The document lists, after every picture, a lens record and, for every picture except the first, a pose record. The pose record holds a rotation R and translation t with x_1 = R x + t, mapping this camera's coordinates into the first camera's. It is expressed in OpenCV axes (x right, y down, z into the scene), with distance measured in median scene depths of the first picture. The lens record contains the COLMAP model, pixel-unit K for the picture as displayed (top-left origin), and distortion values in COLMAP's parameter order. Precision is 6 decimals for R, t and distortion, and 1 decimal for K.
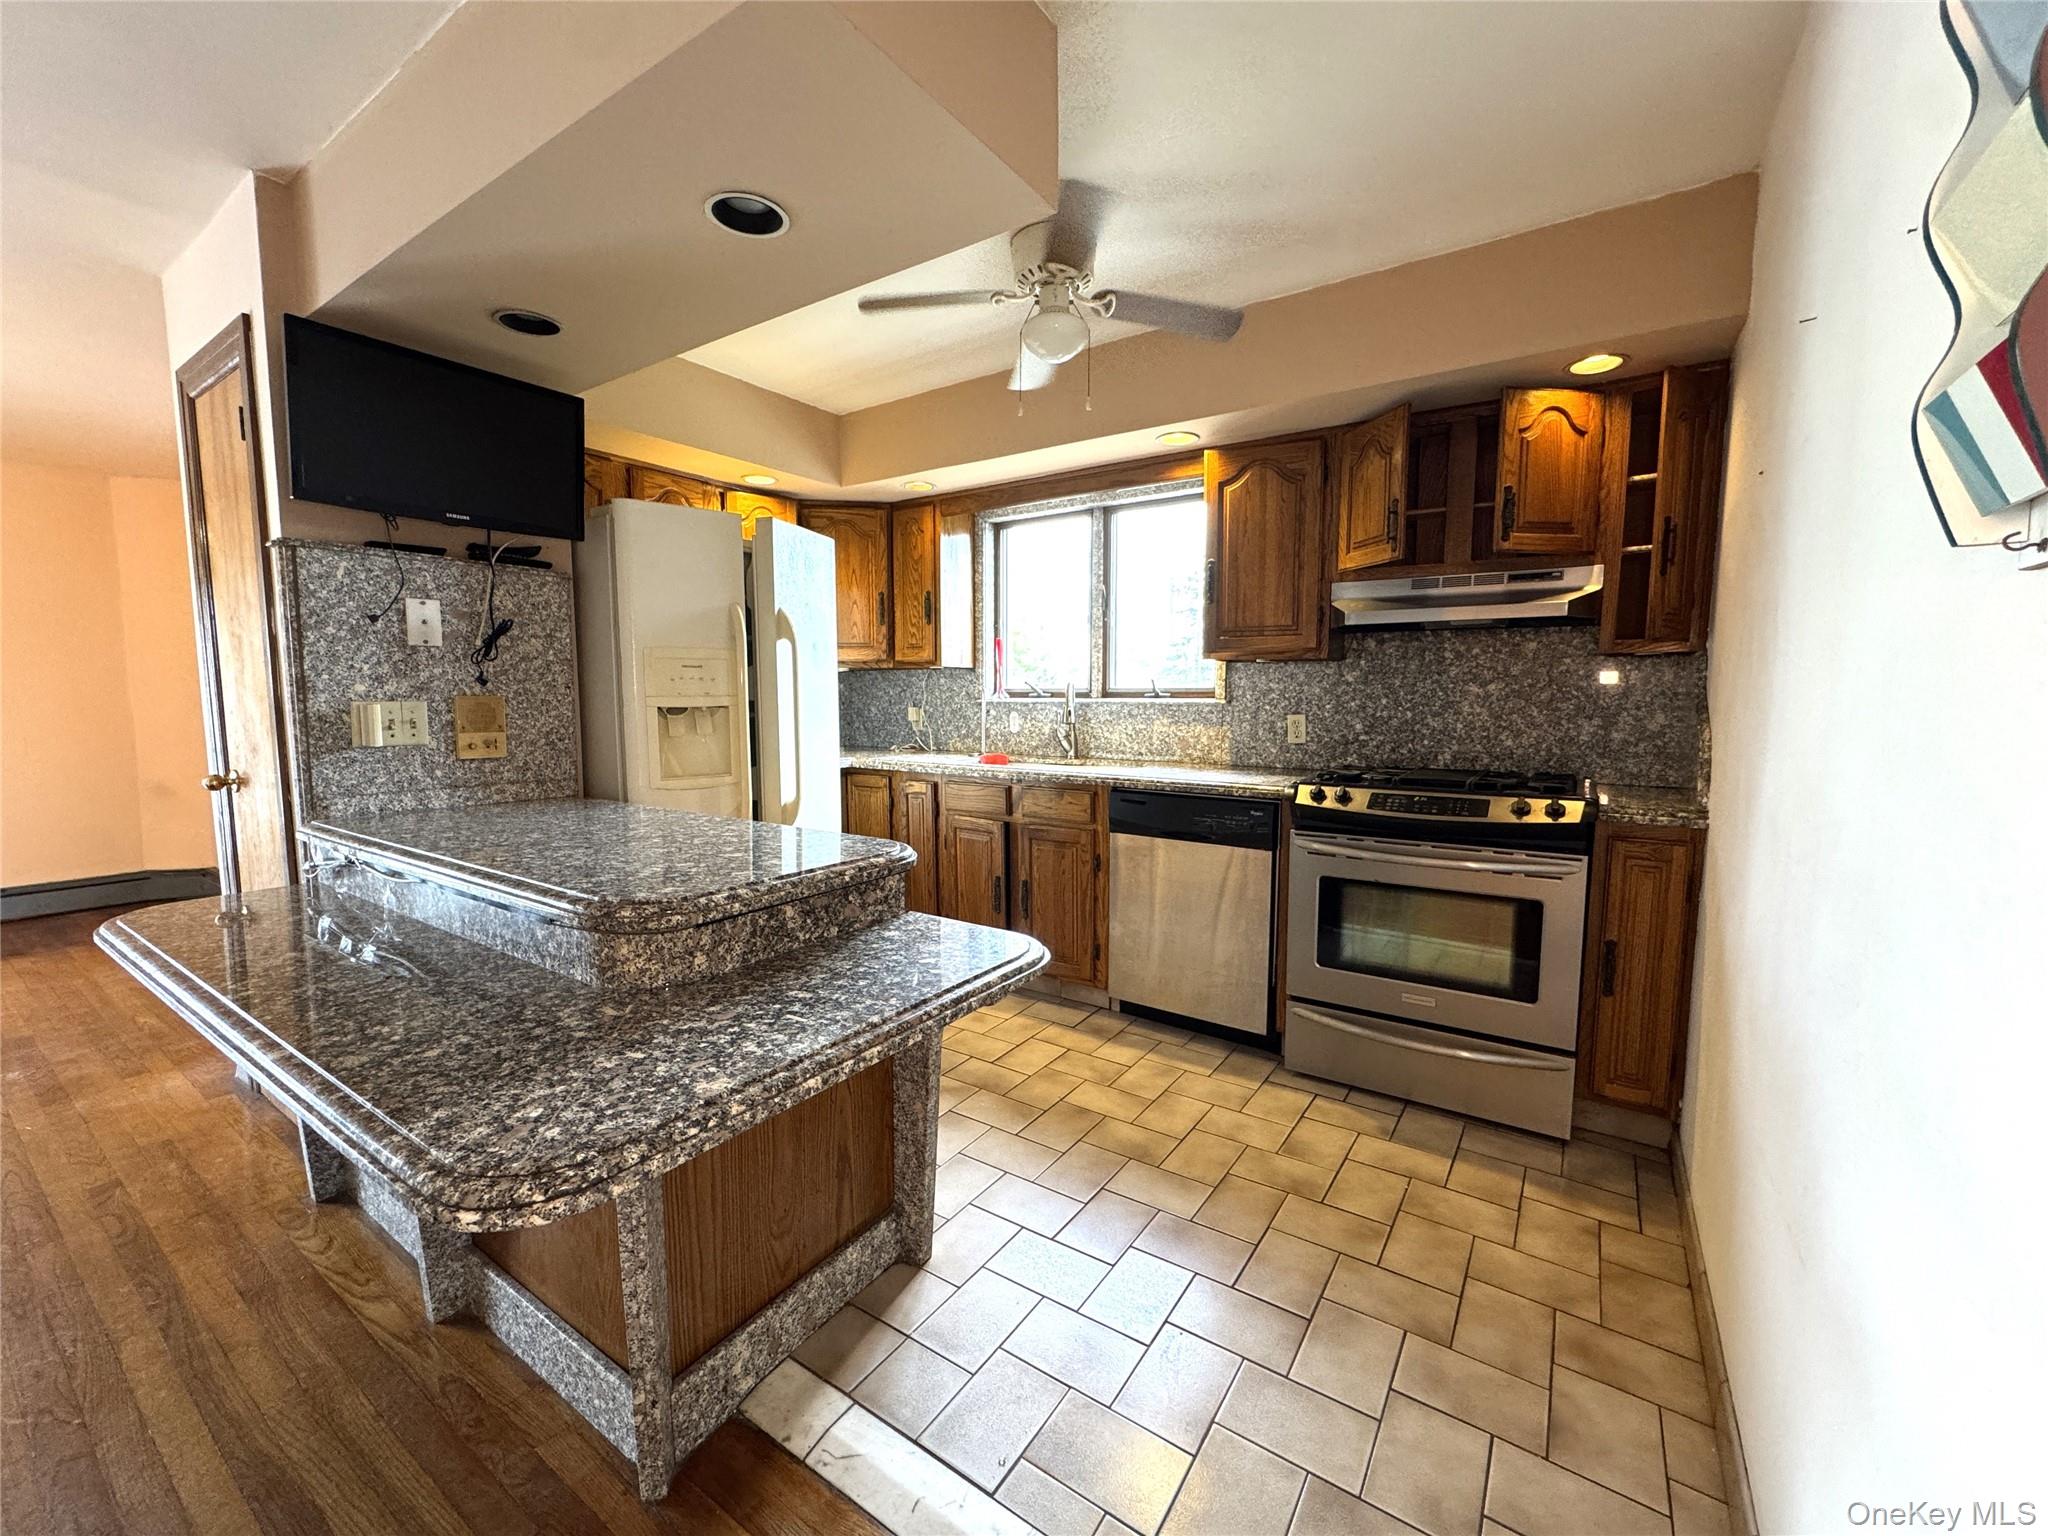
lens RADIAL K [[818.8, 0, 1023.2], [0, 818.8, 768.5], [0, 0, 1]] dist [-0.002352, -0.000265]
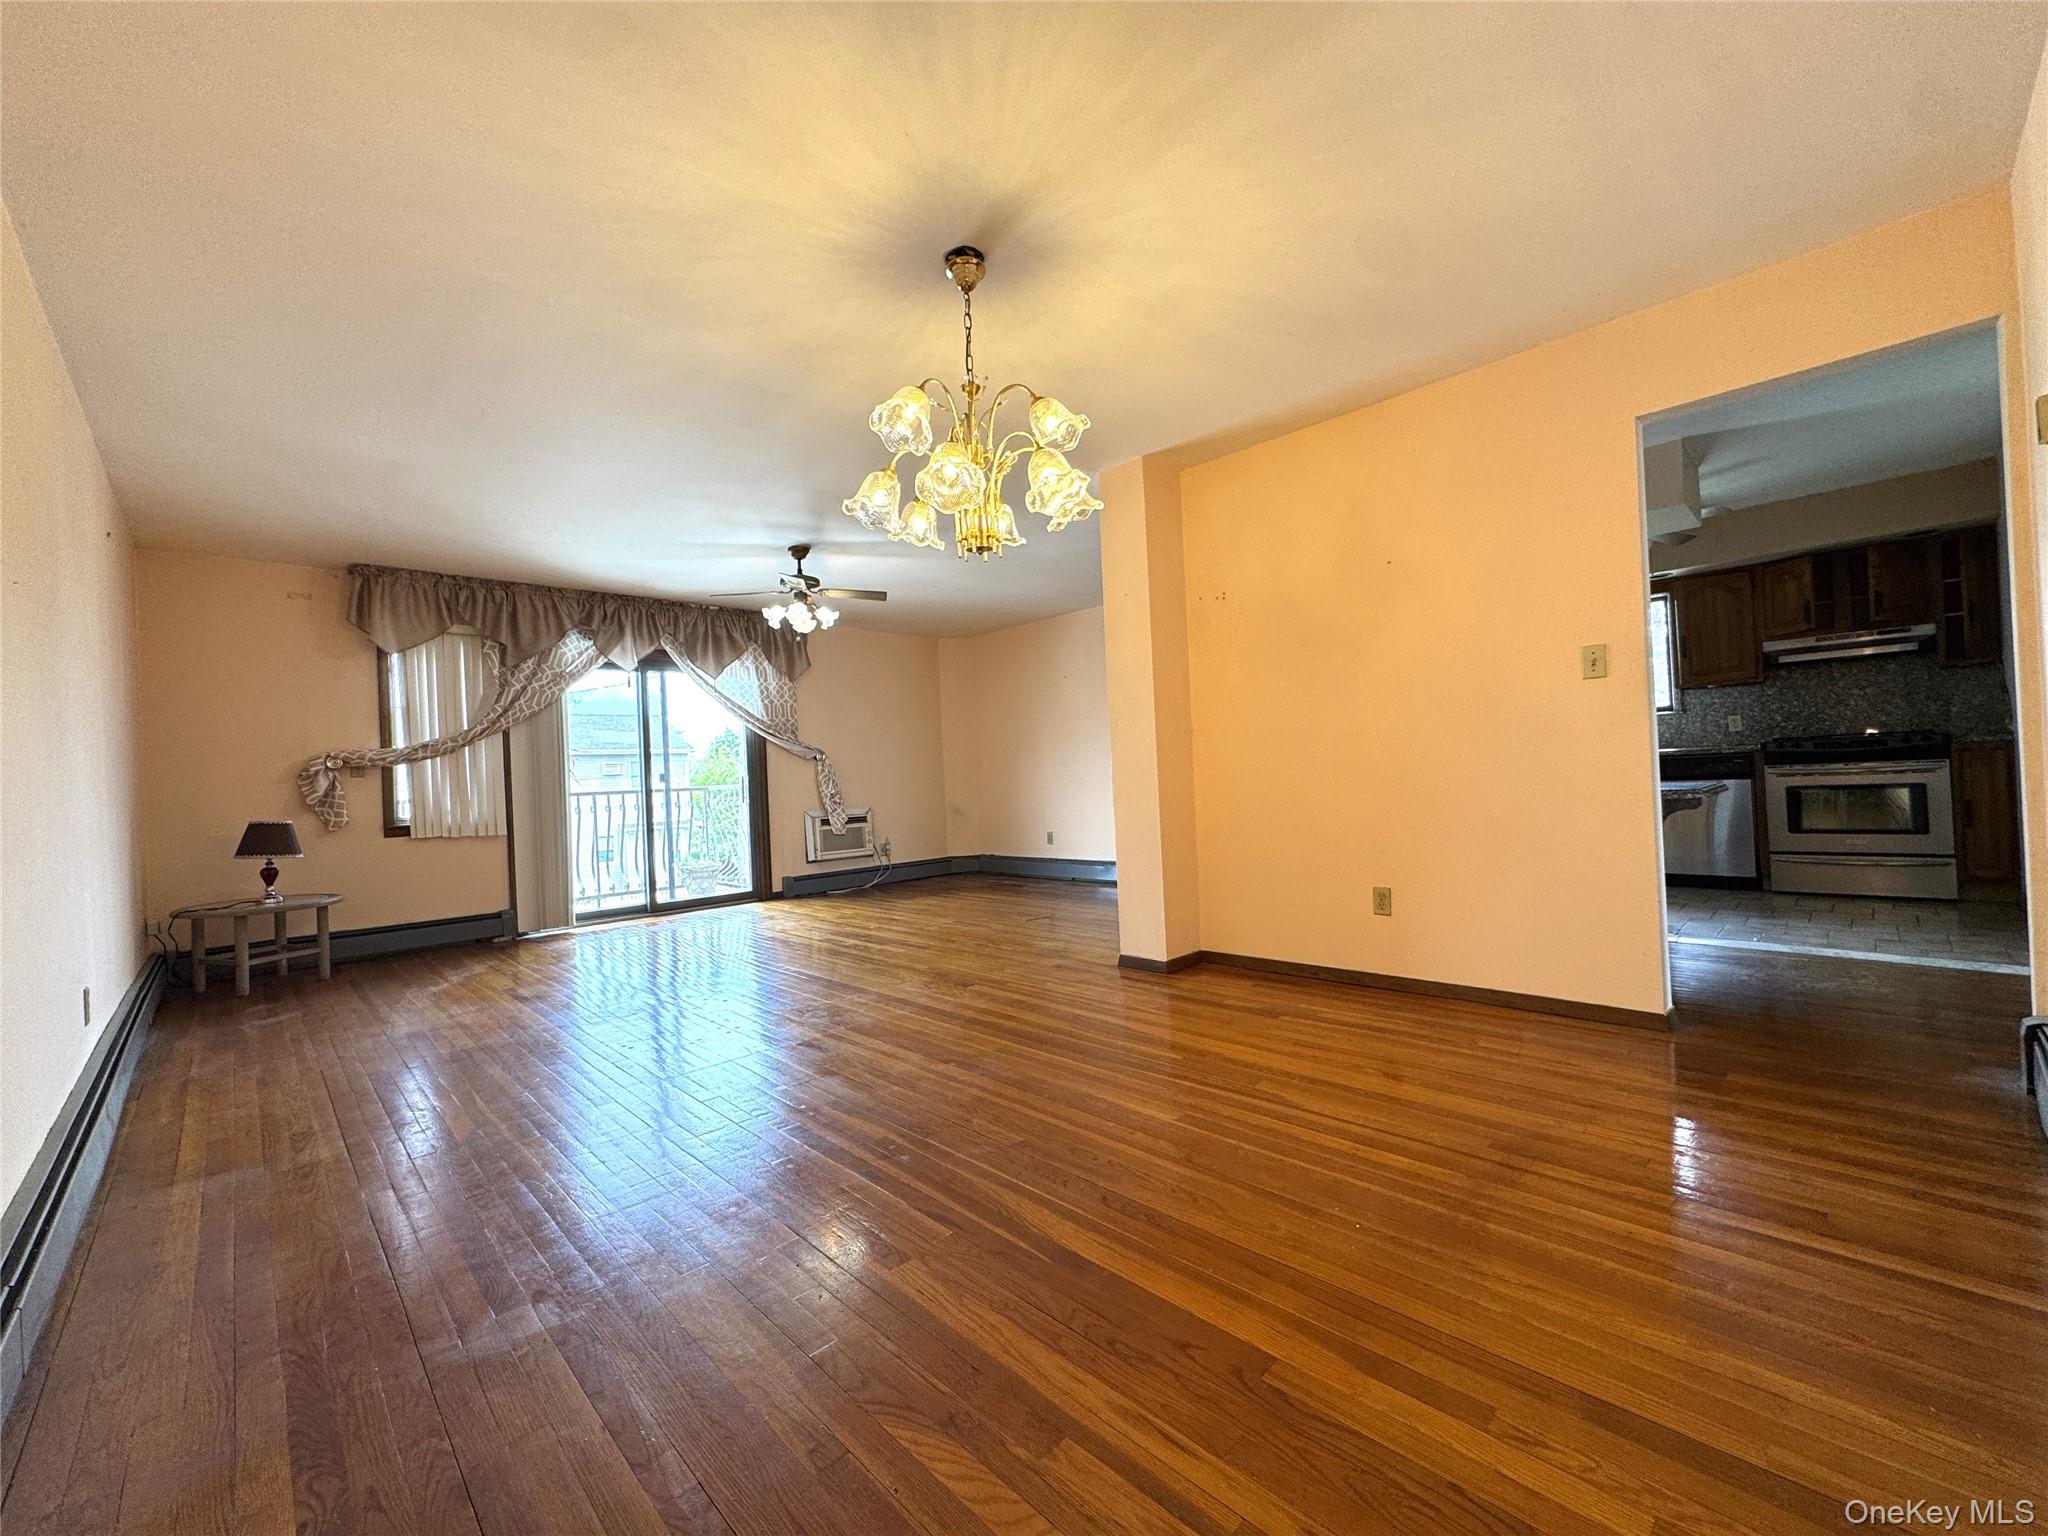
lens RADIAL K [[818.8, 0, 1027.7], [0, 818.8, 768.4], [0, 0, 1]] dist [-0.002352, -0.000265]
pose [[0.979768, -0.048525, -0.194165, -1.037980], [0.027829, 0.993769, -0.107928, 0.246482], [0.198192, 0.100341, 0.975014, -1.282124]]
